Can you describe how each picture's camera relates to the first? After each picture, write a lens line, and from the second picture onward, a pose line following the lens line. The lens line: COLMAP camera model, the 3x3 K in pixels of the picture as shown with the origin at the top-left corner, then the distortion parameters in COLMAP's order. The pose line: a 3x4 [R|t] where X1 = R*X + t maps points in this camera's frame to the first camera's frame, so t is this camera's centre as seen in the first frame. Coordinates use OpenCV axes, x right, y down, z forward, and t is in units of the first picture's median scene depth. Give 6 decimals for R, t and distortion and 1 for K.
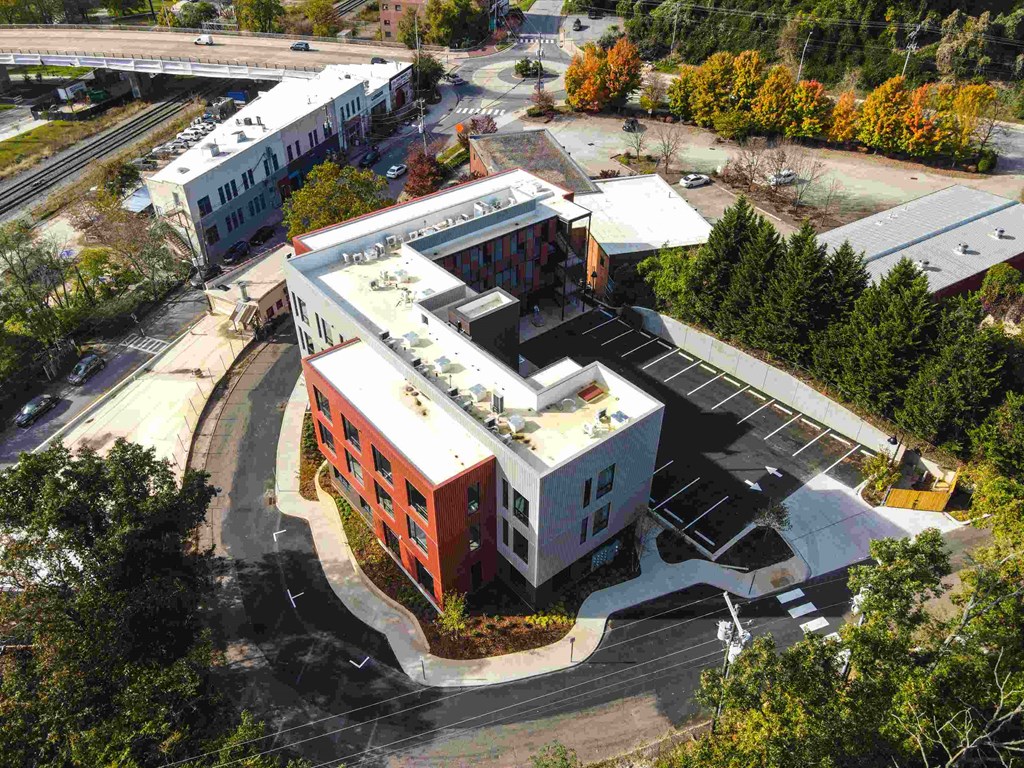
lens RADIAL K [[731.7, 0, 512.0], [0, 731.7, 384.0], [0, 0, 1]] dist [0.031877, -0.000051]
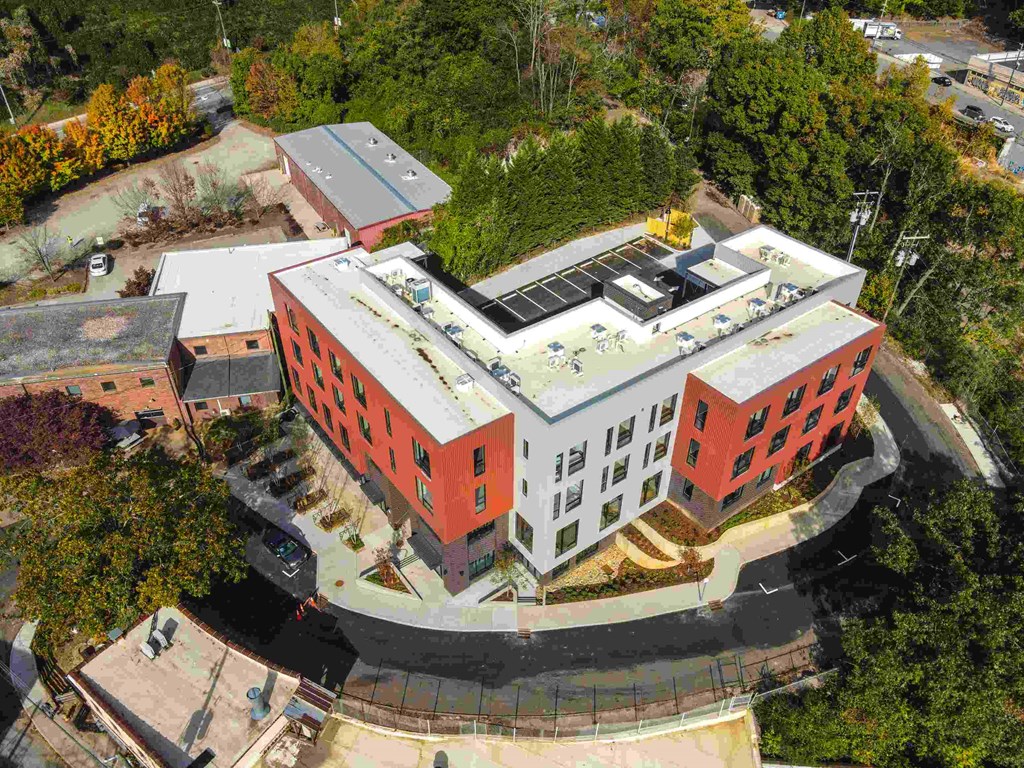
lens RADIAL K [[731.7, 0, 512.0], [0, 731.7, 384.0], [0, 0, 1]] dist [0.031877, -0.000051]
pose [[0.061448, -0.624640, 0.778492, -0.873287], [0.623935, 0.632827, 0.458514, -0.567149], [-0.779057, 0.457553, 0.428621, 0.716570]]
